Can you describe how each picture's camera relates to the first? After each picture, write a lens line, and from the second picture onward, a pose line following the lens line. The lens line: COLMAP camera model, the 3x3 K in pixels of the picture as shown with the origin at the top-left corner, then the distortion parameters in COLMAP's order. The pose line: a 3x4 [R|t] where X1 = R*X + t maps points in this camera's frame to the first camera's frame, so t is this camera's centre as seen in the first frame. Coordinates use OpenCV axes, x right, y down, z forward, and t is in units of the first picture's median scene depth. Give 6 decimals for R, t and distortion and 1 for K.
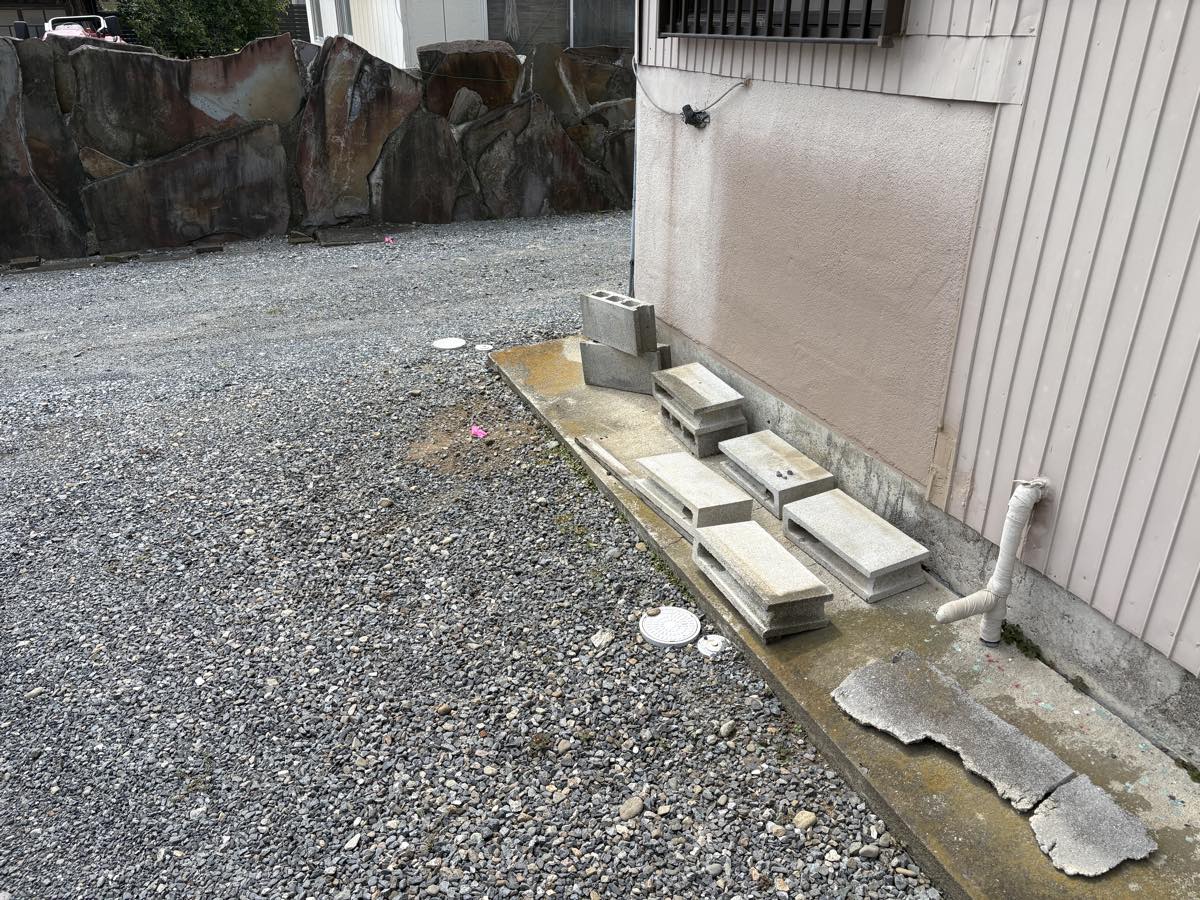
lens RADIAL K [[892.4, 0, 600.0], [0, 892.4, 450.0], [0, 0, 1]] dist [0.004263, -0.001598]
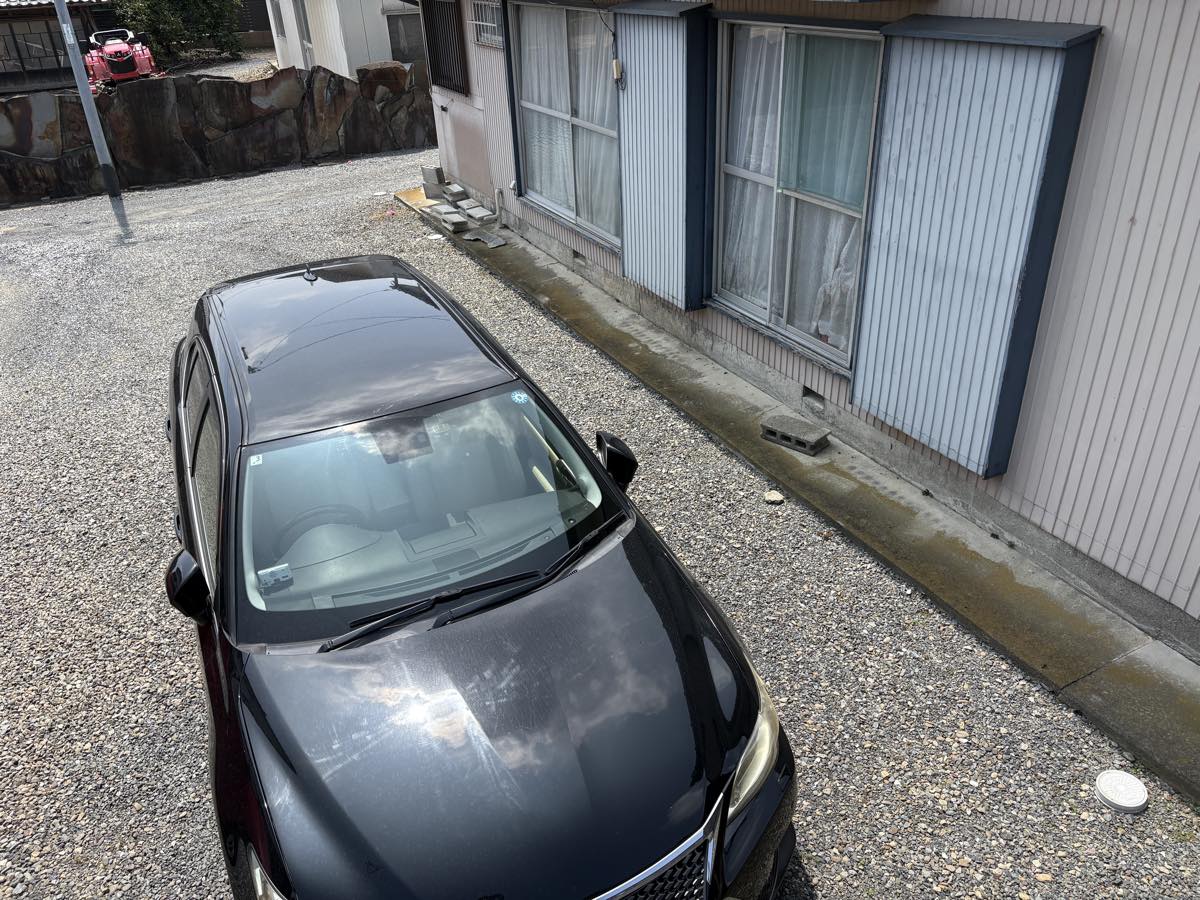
lens RADIAL K [[892.4, 0, 600.0], [0, 892.4, 450.0], [0, 0, 1]] dist [0.004263, -0.001598]
pose [[0.996630, -0.071493, 0.040205, 0.221912], [0.068990, 0.995779, 0.060535, 0.361093], [-0.044363, -0.057557, 0.997356, -1.188292]]
